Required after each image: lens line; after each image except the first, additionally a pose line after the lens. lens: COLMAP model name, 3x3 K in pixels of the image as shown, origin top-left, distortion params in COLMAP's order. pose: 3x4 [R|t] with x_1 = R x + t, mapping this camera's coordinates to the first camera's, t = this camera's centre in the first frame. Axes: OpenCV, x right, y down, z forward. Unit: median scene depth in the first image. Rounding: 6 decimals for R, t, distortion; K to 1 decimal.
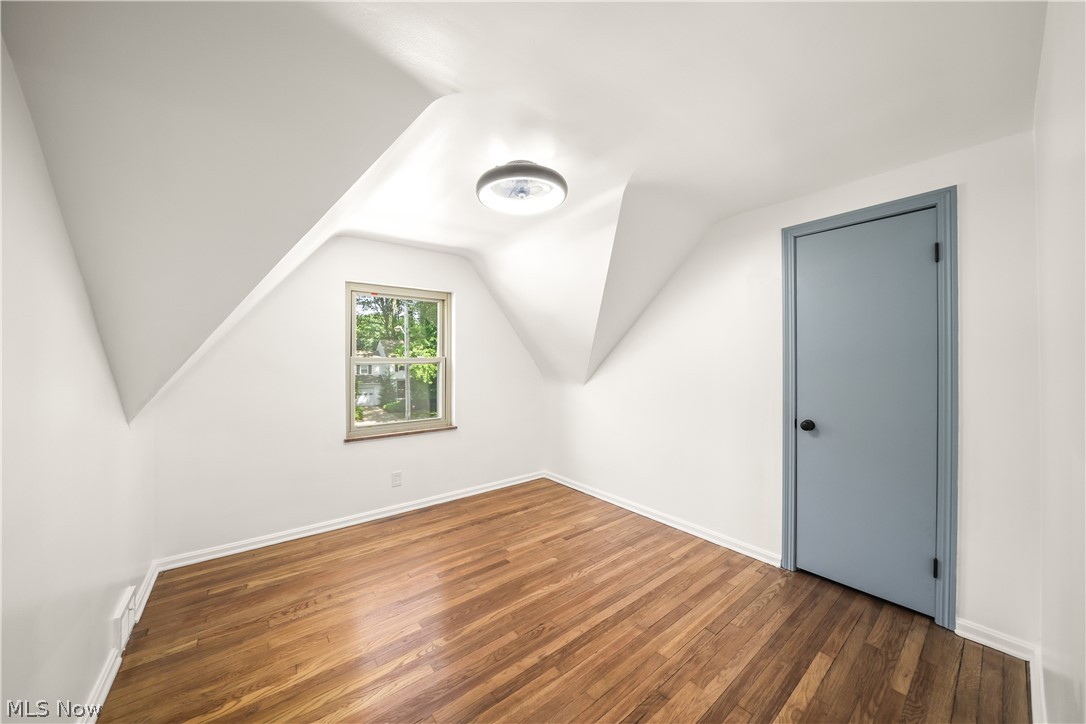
lens RADIAL K [[377.4, 0, 542.3], [0, 377.4, 360.0], [0, 0, 1]] dist [-0.019241, 0.001716]
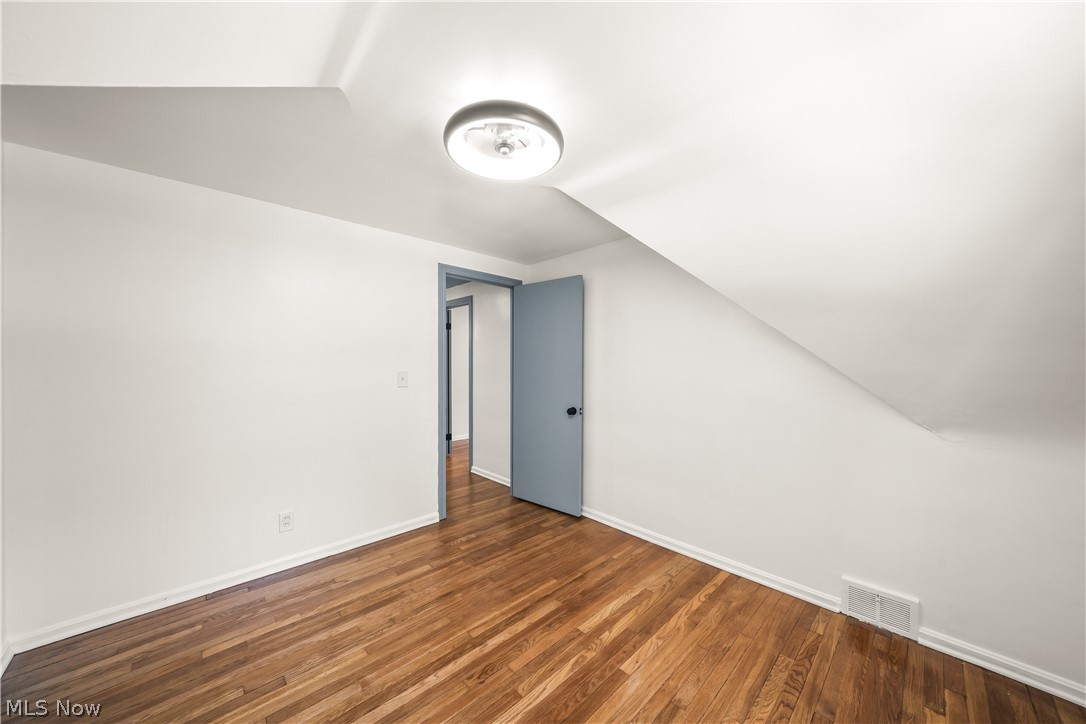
lens RADIAL K [[377.4, 0, 542.0], [0, 377.4, 360.8], [0, 0, 1]] dist [-0.019241, 0.001716]
pose [[-0.995329, 0.001221, -0.096532, -0.064282], [0.001270, 0.999999, -0.000452, -0.006639], [0.096532, -0.000573, -0.995330, 2.091281]]
